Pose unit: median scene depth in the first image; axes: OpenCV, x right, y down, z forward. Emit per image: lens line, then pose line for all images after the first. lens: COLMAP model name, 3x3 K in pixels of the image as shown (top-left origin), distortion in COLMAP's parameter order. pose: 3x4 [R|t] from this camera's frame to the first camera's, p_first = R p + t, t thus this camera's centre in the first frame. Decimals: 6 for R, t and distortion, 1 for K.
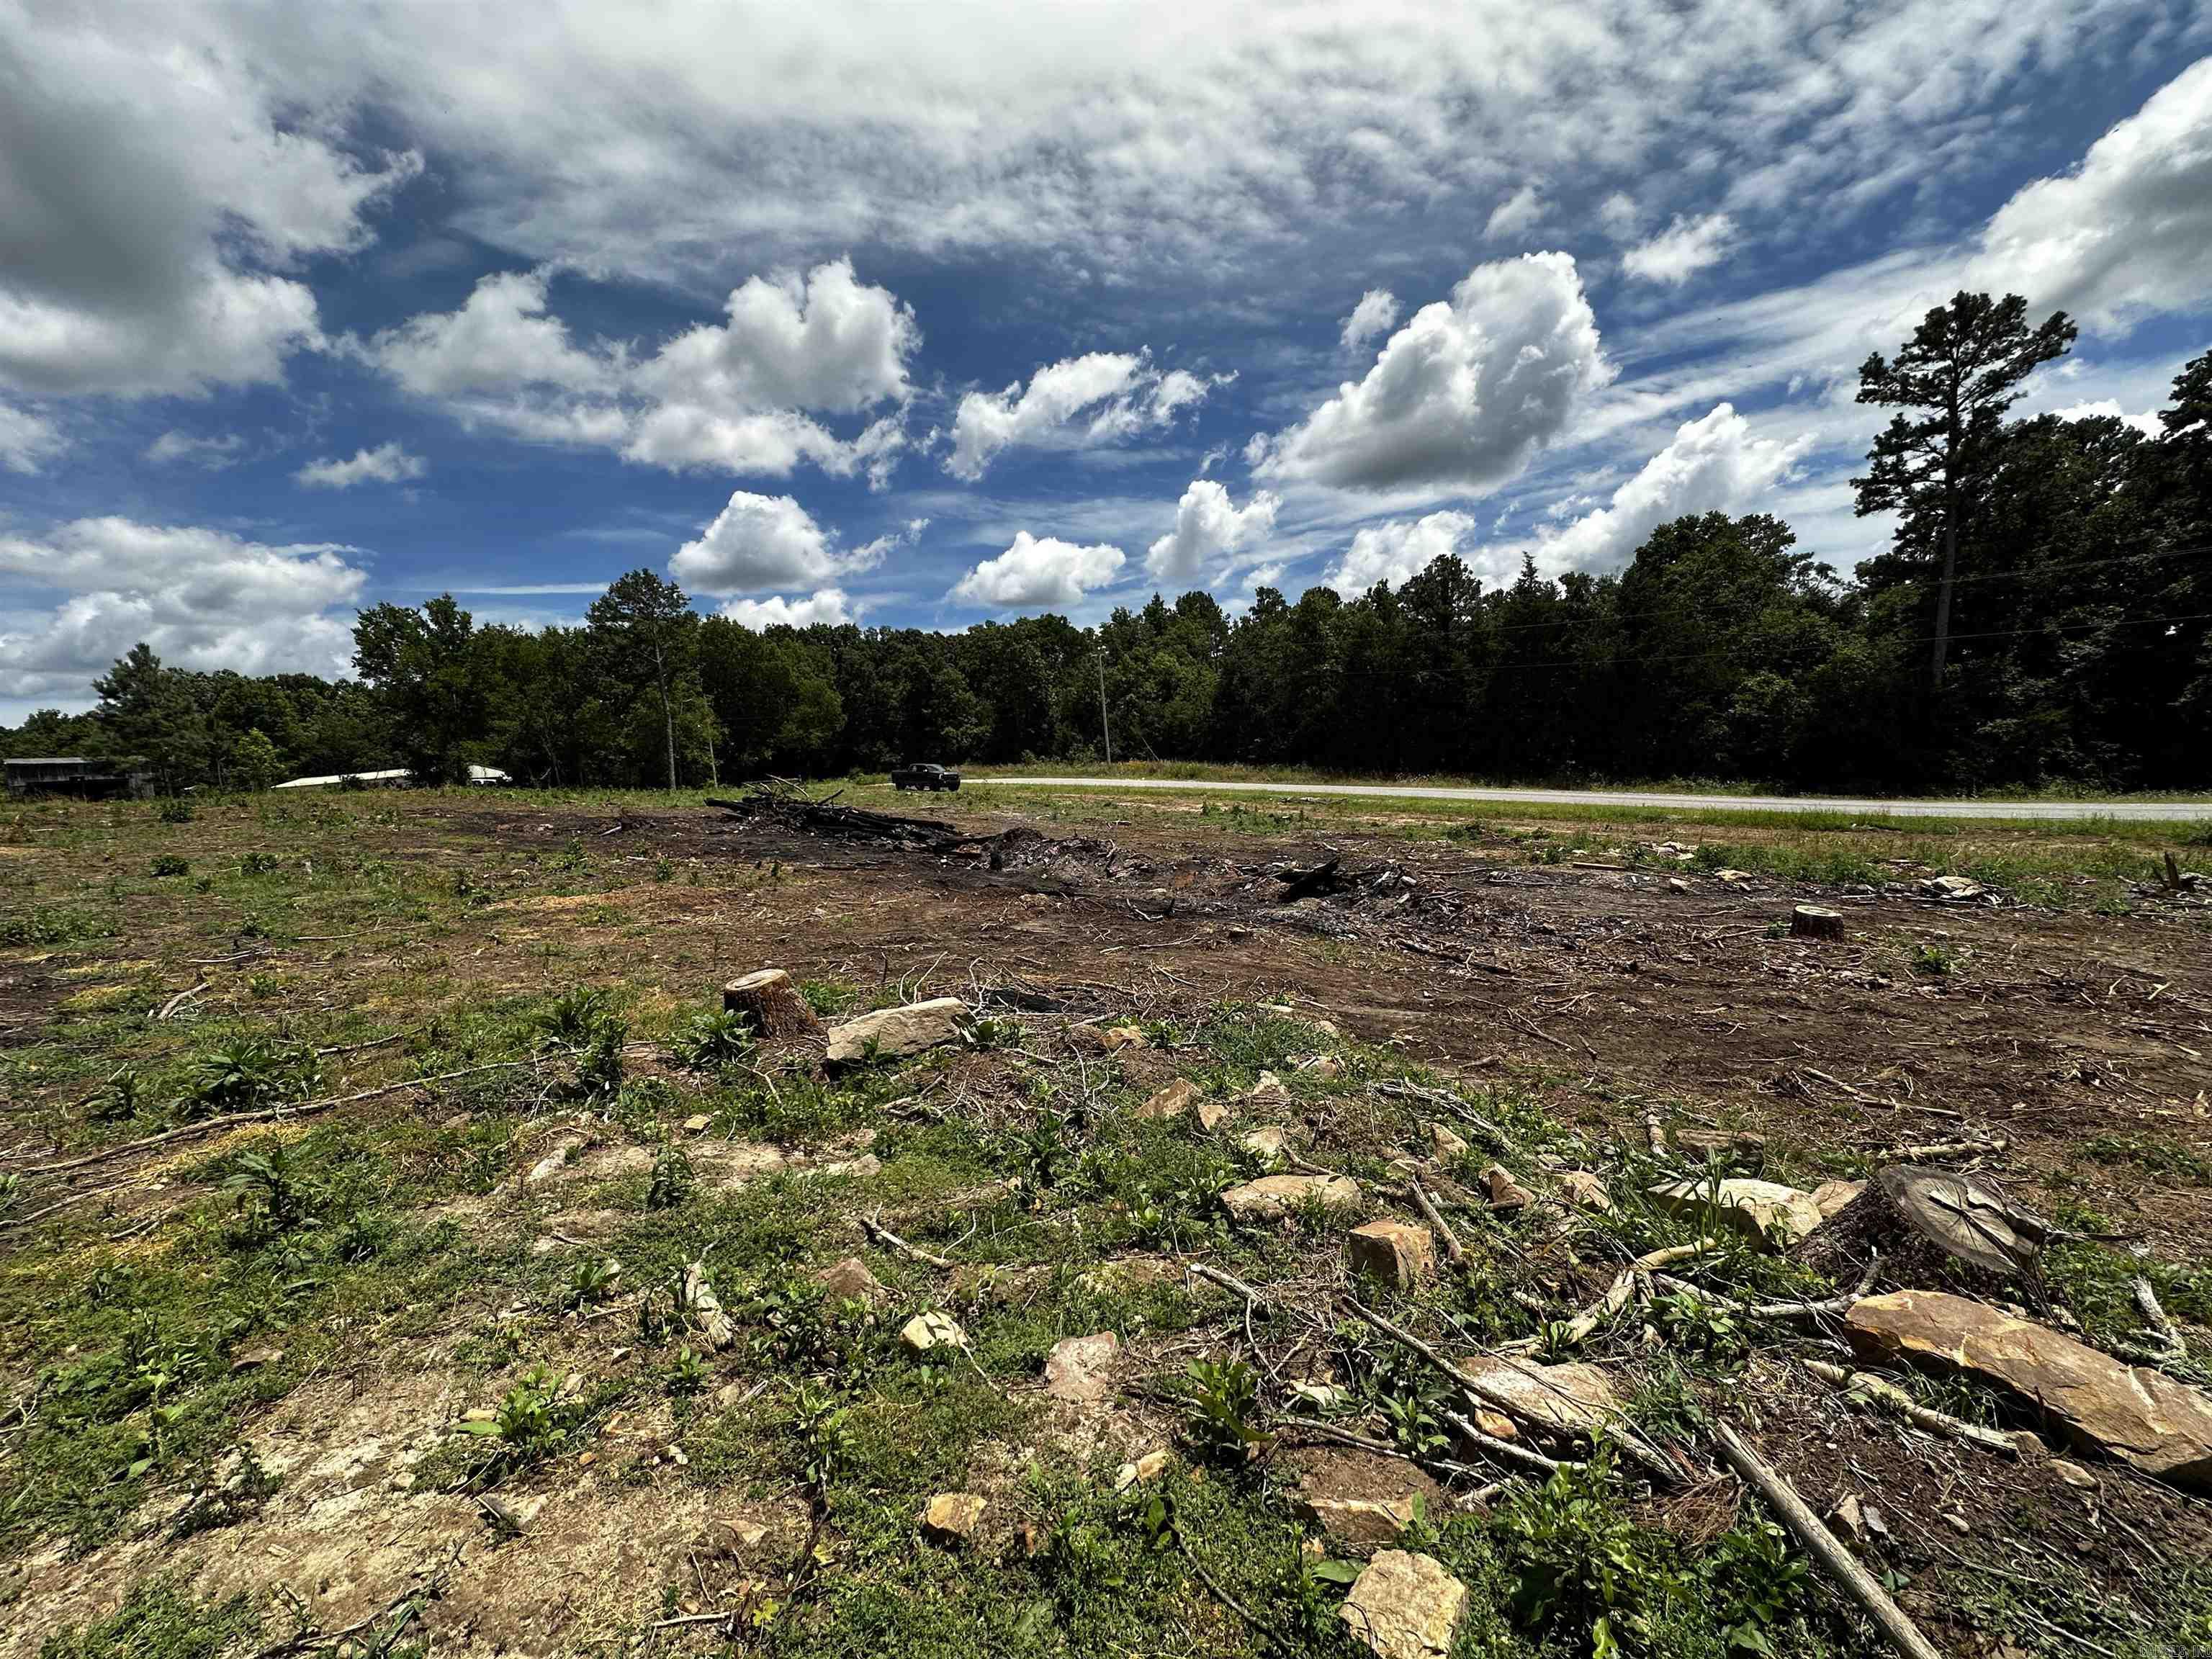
lens RADIAL K [[881.1, 0, 1096.8], [0, 881.1, 808.4], [0, 0, 1]] dist [-0.001678, 0.000162]
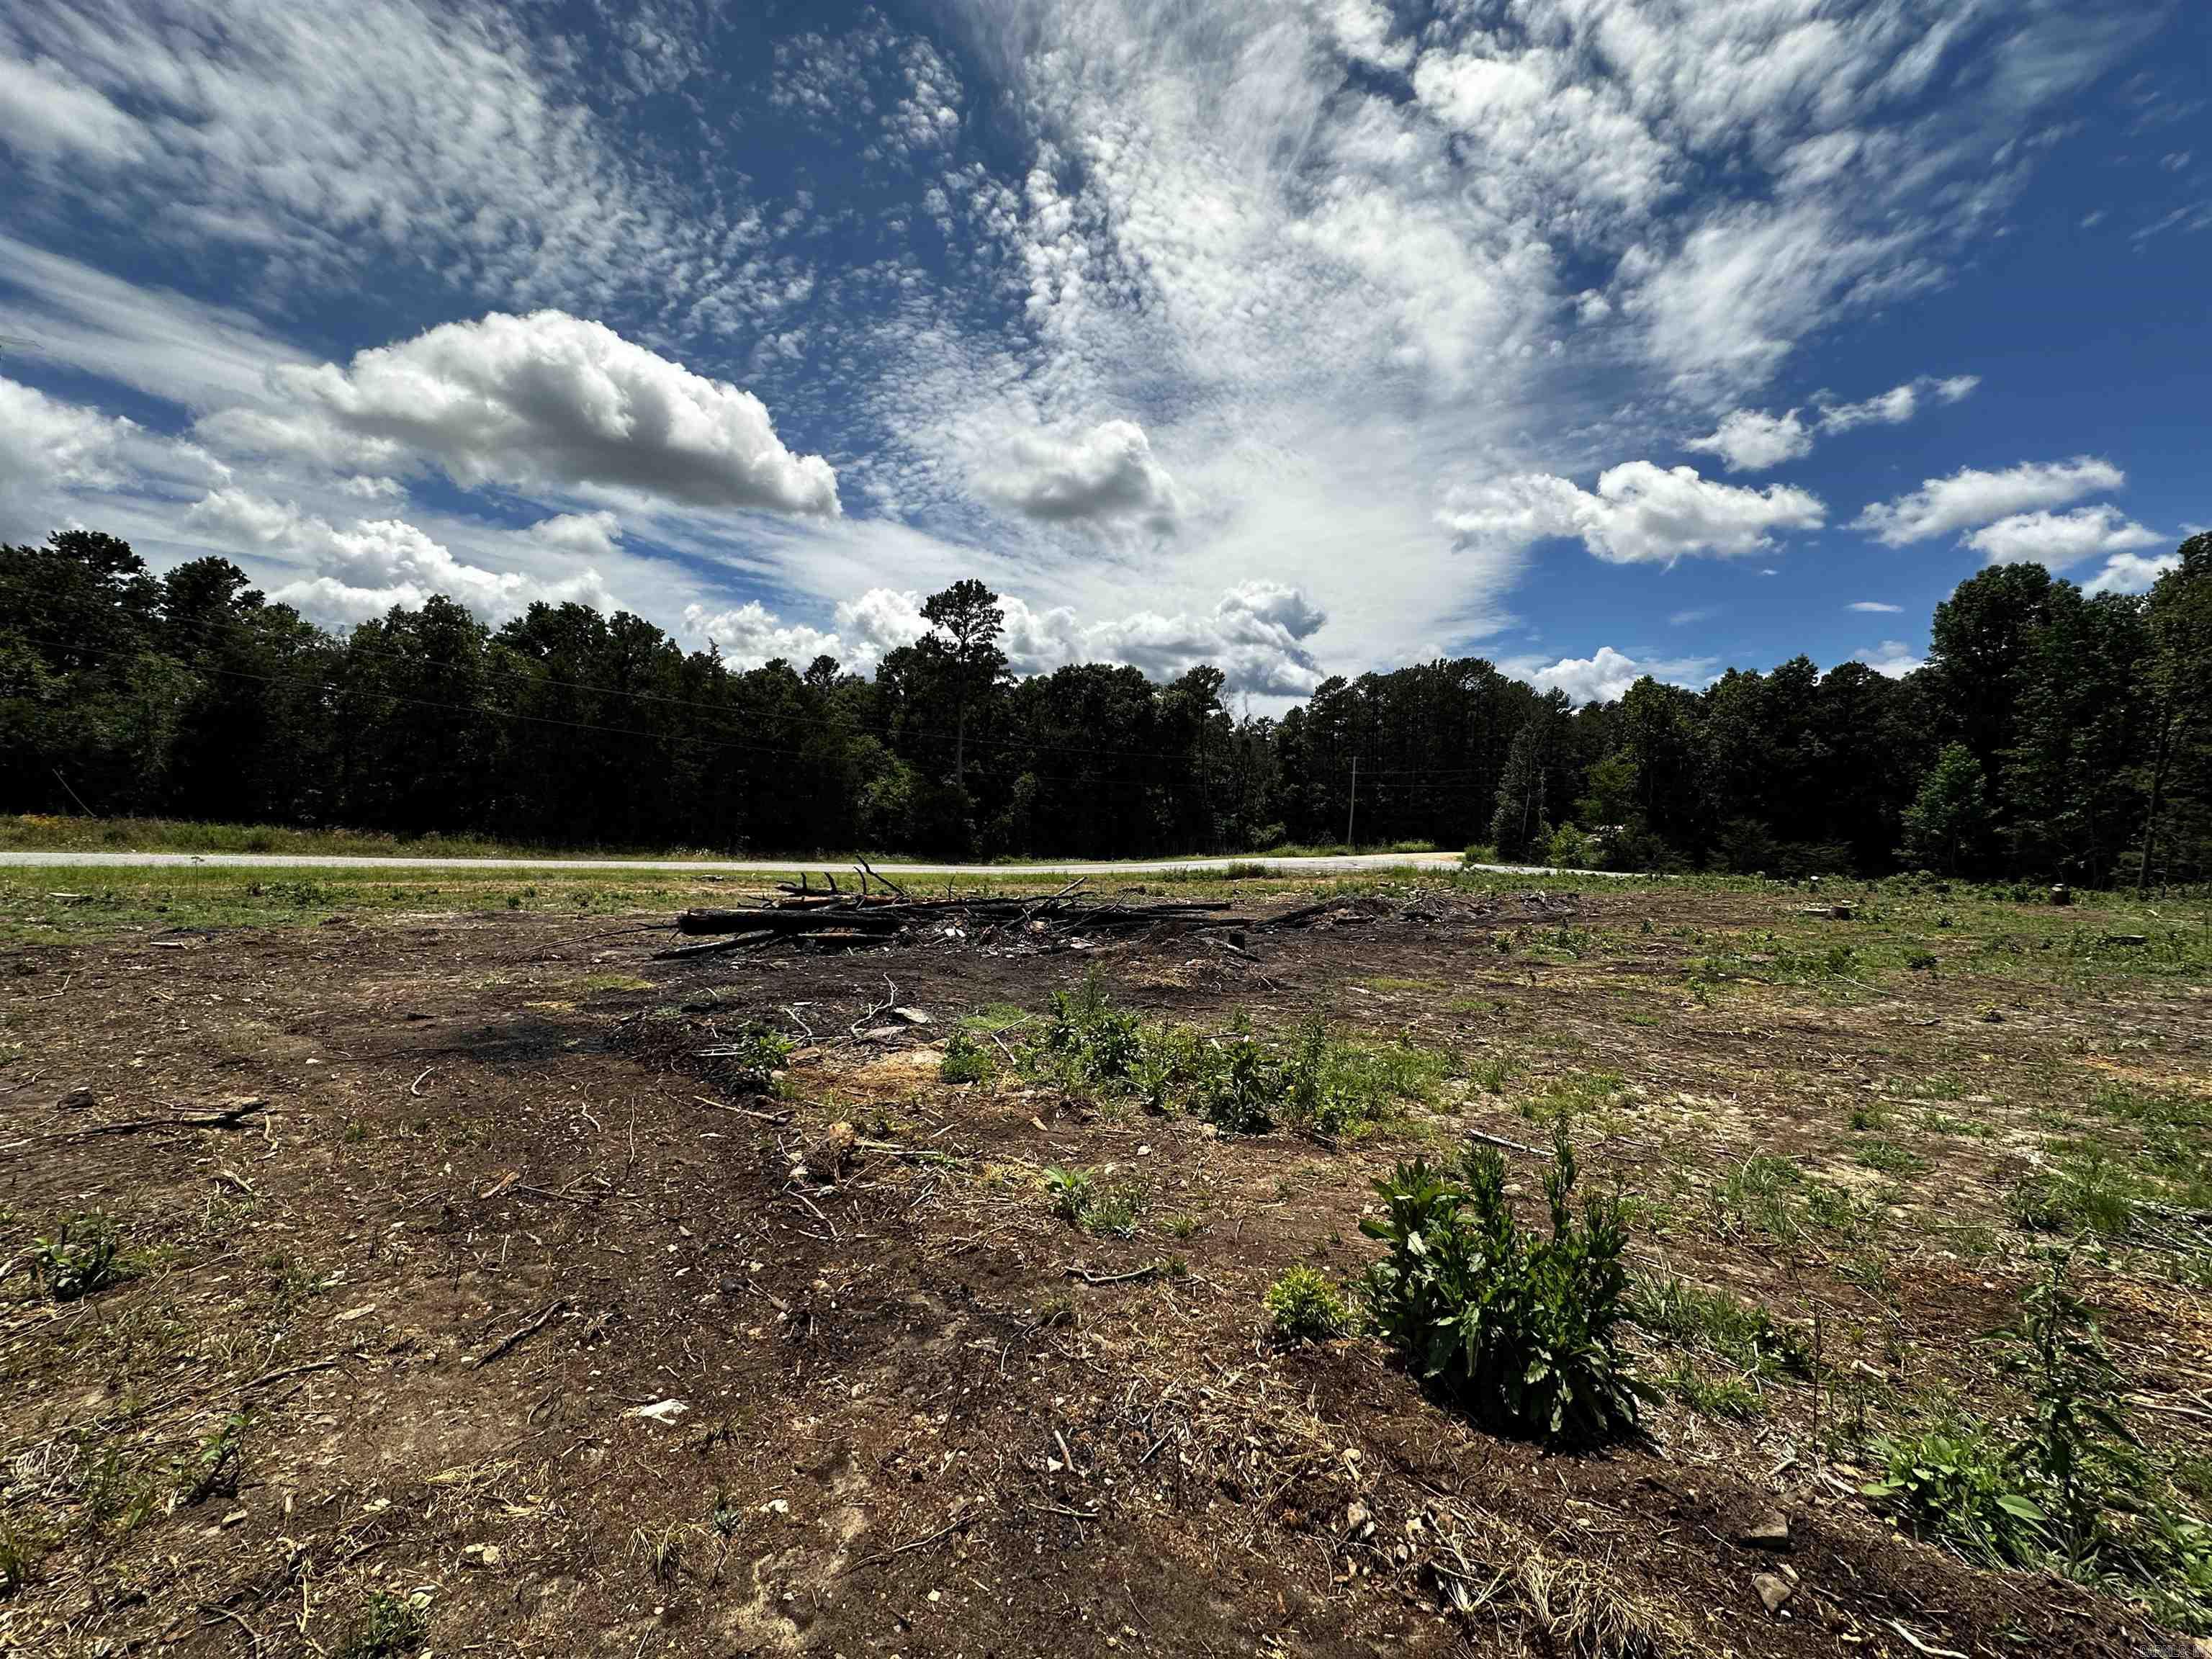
lens RADIAL K [[881.1, 0, 1104.2], [0, 881.1, 828.6], [0, 0, 1]] dist [-0.001678, 0.000162]
pose [[0.041542, 0.025522, 0.998811, -0.174903], [0.024705, 0.999342, -0.026563, -0.007699], [-0.998831, 0.025779, 0.040884, 0.150694]]
